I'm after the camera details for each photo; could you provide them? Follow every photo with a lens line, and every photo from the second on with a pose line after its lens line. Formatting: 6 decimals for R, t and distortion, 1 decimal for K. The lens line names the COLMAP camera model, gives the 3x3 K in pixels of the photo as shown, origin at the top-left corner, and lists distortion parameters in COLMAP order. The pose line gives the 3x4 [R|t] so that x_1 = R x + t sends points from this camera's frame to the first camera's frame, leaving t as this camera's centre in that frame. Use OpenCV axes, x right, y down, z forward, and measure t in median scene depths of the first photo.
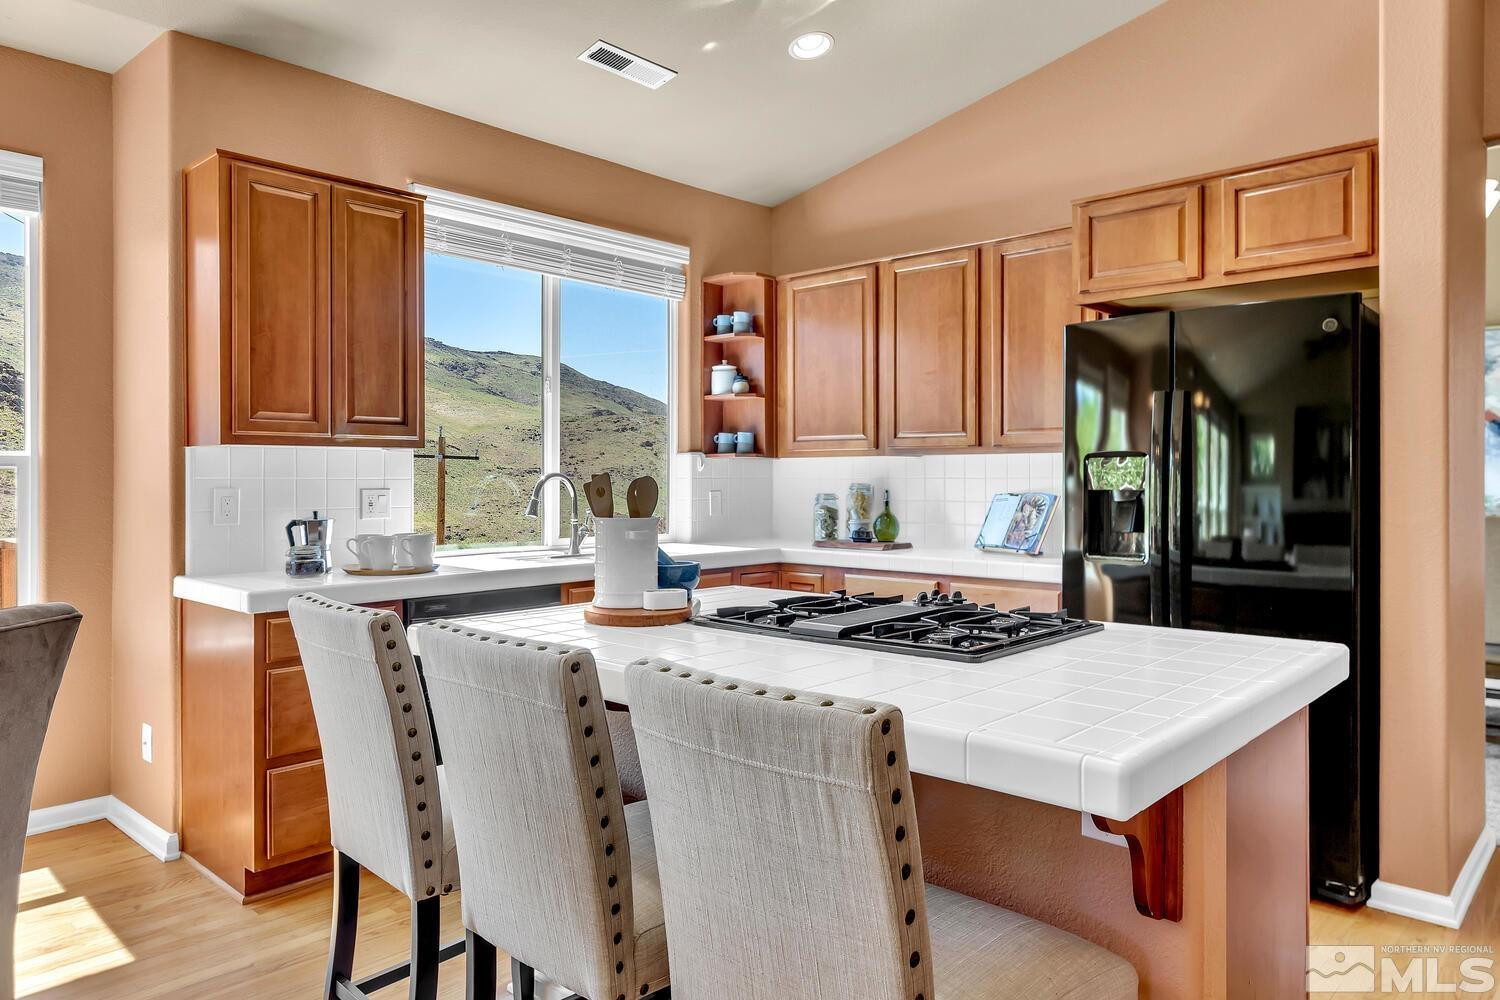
lens RADIAL K [[1000.6, 0, 784.4], [0, 1000.6, 501.3], [0, 0, 1]] dist [-0.000722, -0.002095]
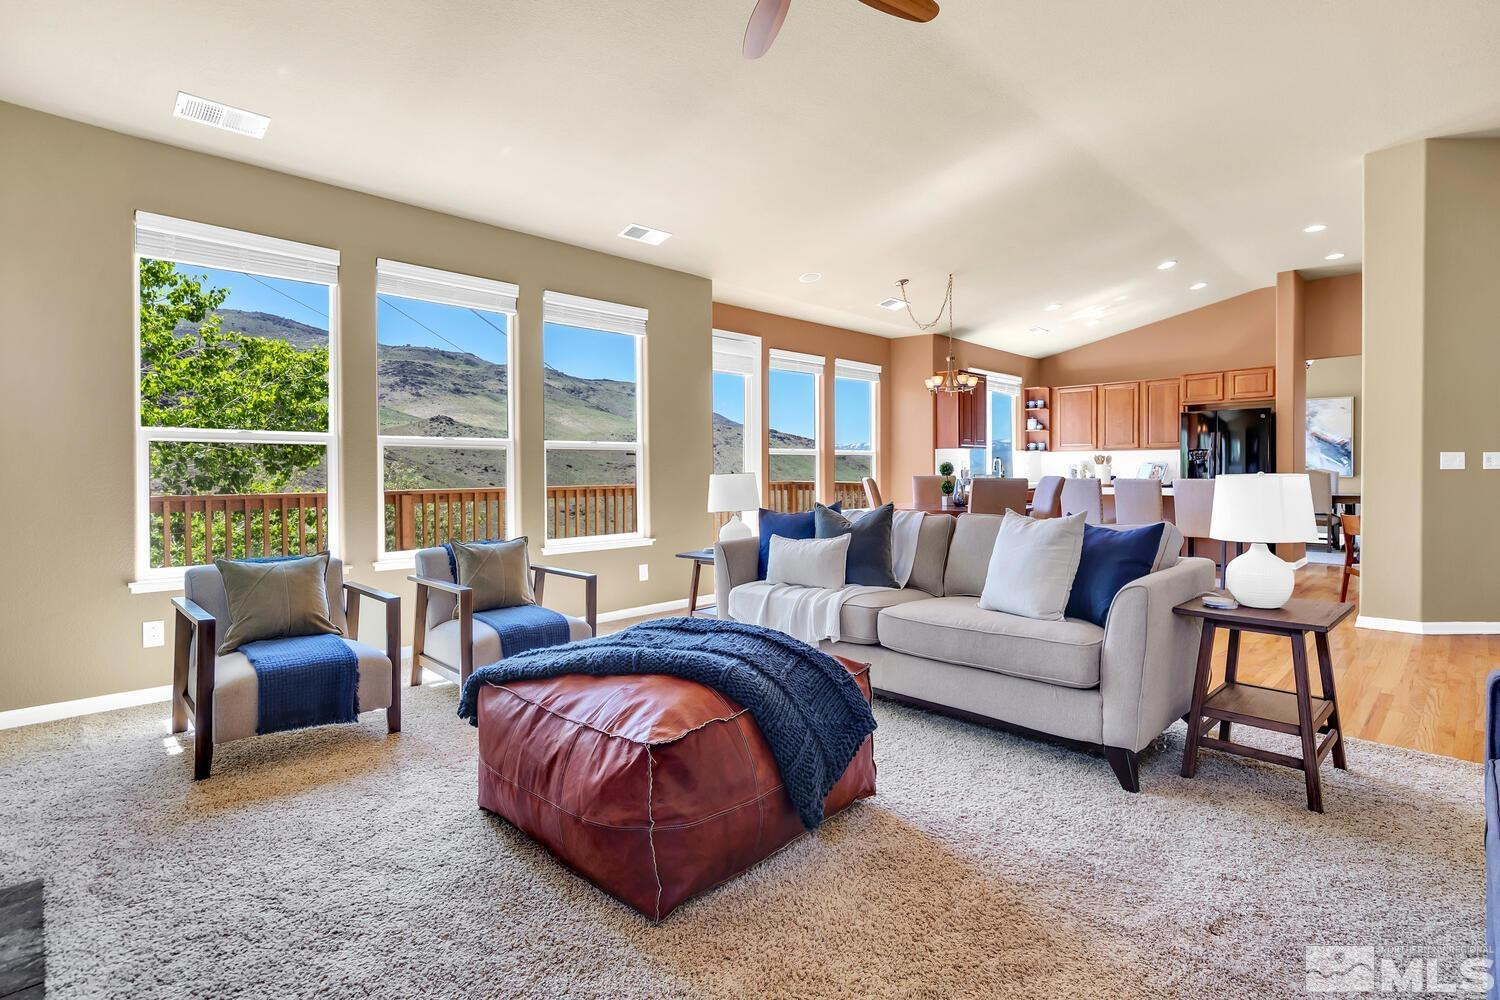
lens RADIAL K [[749.5, 0, 764.1], [0, 749.5, 495.8], [0, 0, 1]] dist [-0.009984, 0.004481]
pose [[0.999218, -0.002500, -0.039471, -0.801202], [0.002939, 0.999935, 0.011057, 0.058877], [0.039441, -0.011164, 0.999160, -1.240134]]
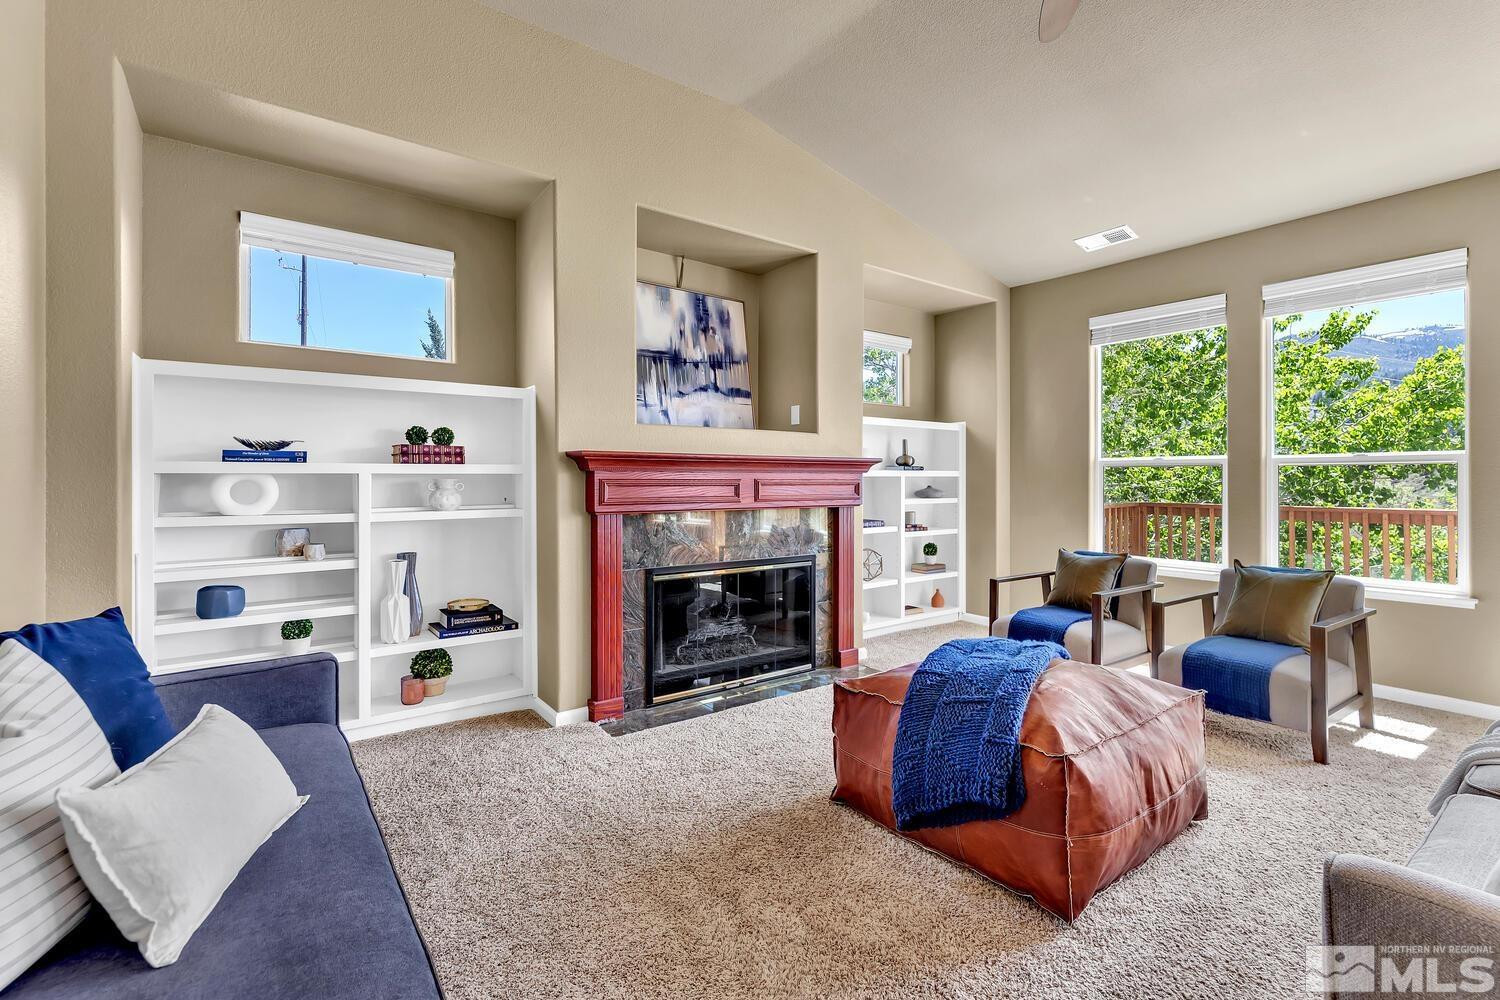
lens RADIAL K [[672.7, 0, 753.0], [0, 672.7, 474.7], [0, 0, 1]] dist [0.004248, 0.000205]
pose [[-0.196315, -0.004936, -0.980529, -0.263647], [-0.019100, 0.999817, -0.001209, 0.029652], [0.980355, 0.018491, -0.196373, -0.709881]]
